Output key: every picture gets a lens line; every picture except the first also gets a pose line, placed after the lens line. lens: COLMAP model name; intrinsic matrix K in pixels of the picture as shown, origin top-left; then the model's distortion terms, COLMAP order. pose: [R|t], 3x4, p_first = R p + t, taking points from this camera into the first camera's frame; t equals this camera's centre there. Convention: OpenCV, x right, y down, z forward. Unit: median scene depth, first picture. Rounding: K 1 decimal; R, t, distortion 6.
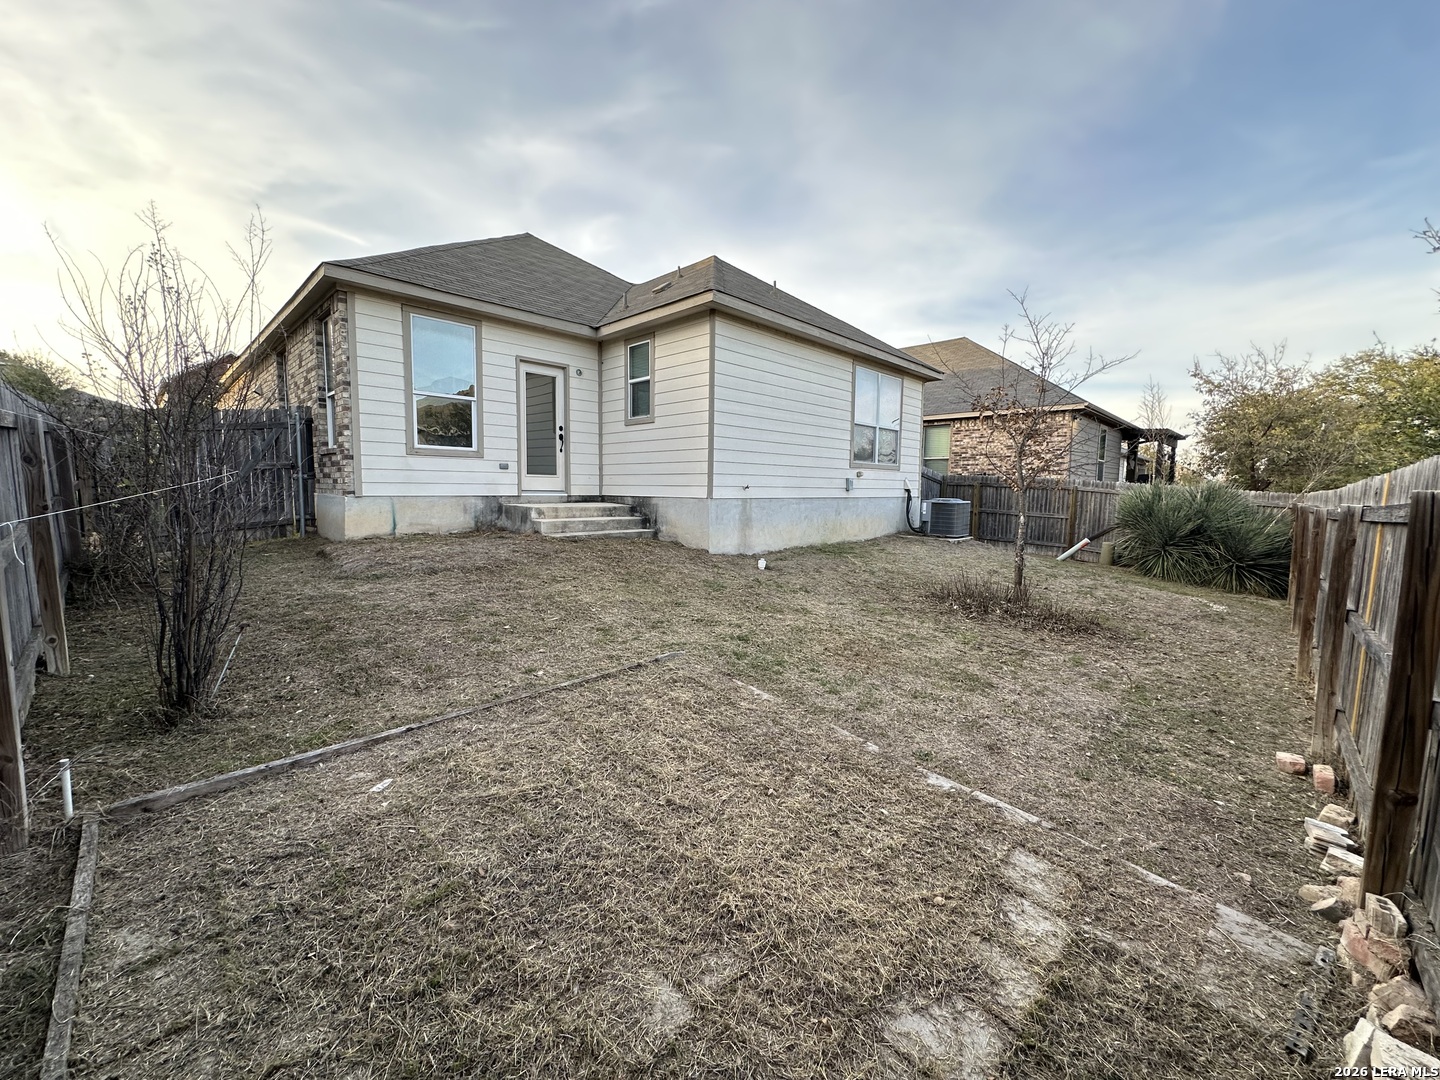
lens RADIAL K [[573.2, 0, 719.3], [0, 573.2, 538.0], [0, 0, 1]] dist [-0.003884, 0.000468]
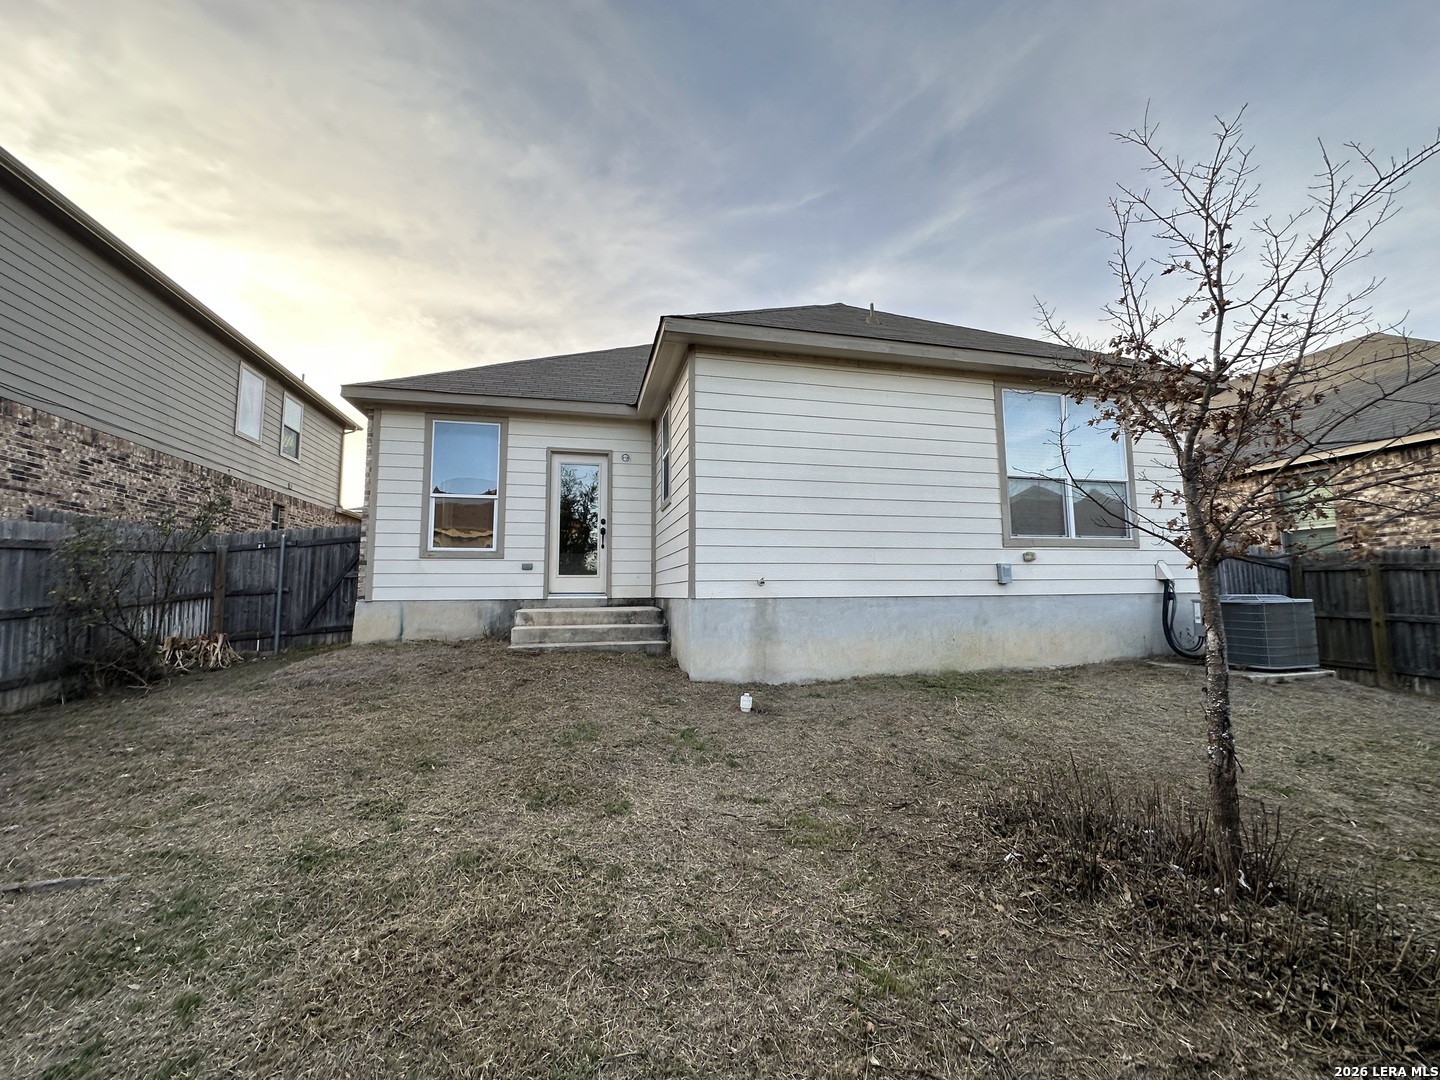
lens RADIAL K [[573.2, 0, 740.6], [0, 573.2, 552.3], [0, 0, 1]] dist [-0.003884, 0.000468]
pose [[0.850212, -0.054737, -0.523587, 0.404055], [-0.027038, 0.988727, -0.147269, -0.024361], [0.525746, 0.139366, 0.839147, 0.432994]]
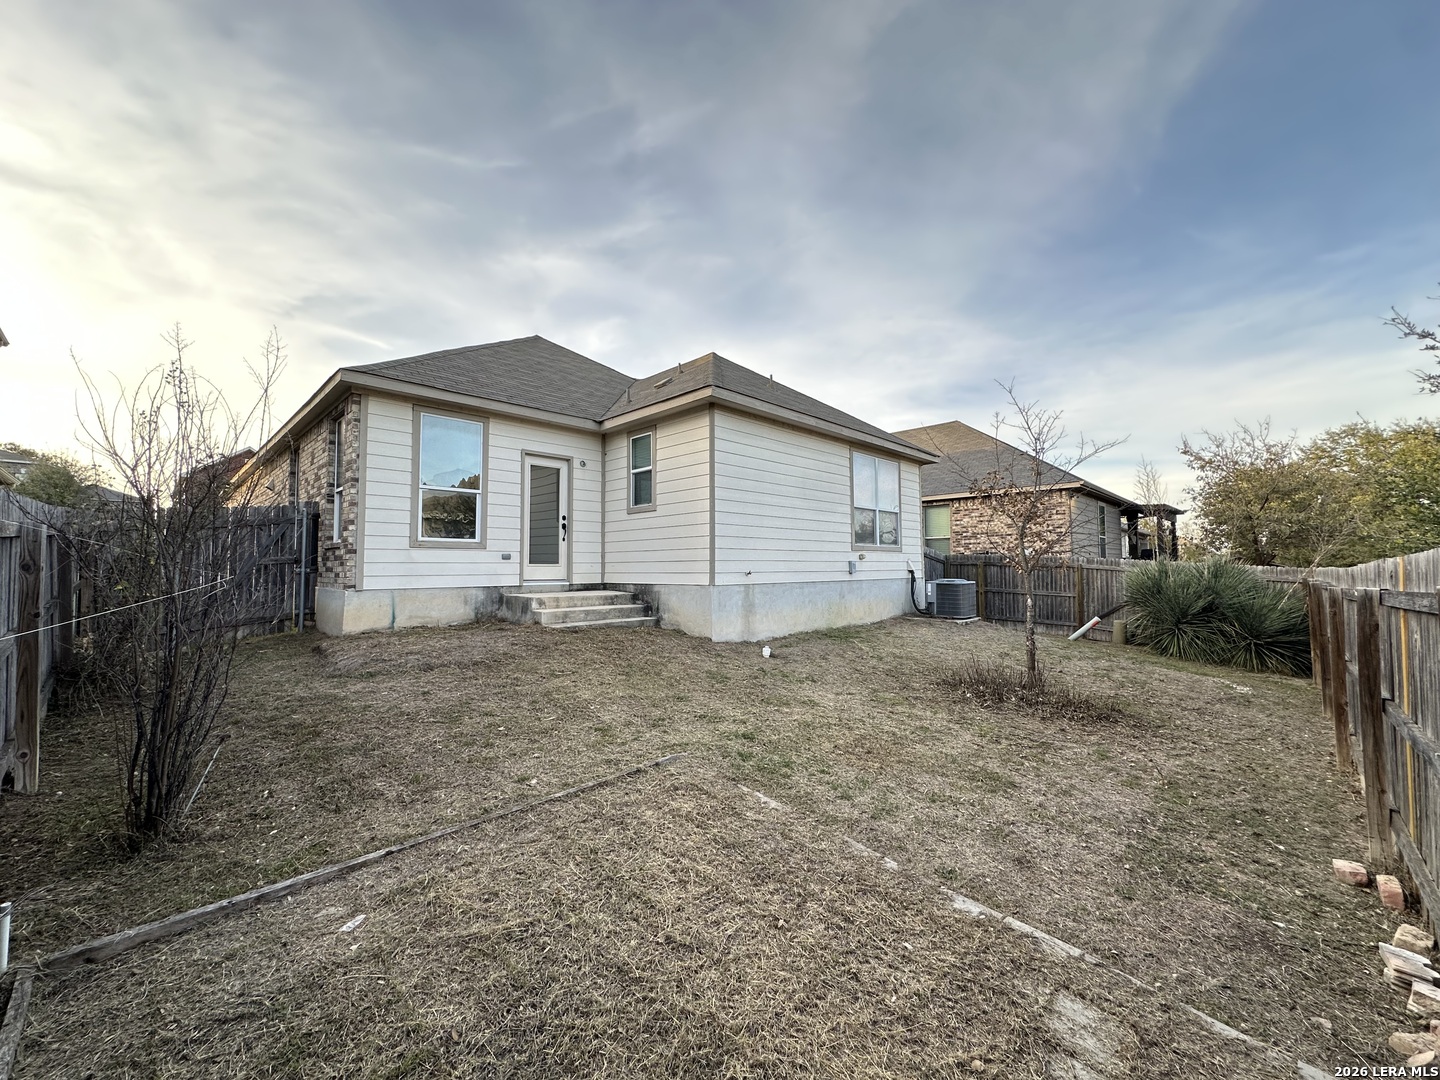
lens RADIAL K [[573.2, 0, 719.2], [0, 573.2, 538.5], [0, 0, 1]] dist [-0.003884, 0.000468]
pose [[0.999810, -0.018779, -0.005177, 0.002512], [0.017875, 0.990088, -0.139307, -0.010822], [0.007742, 0.139188, 0.990236, 0.005796]]
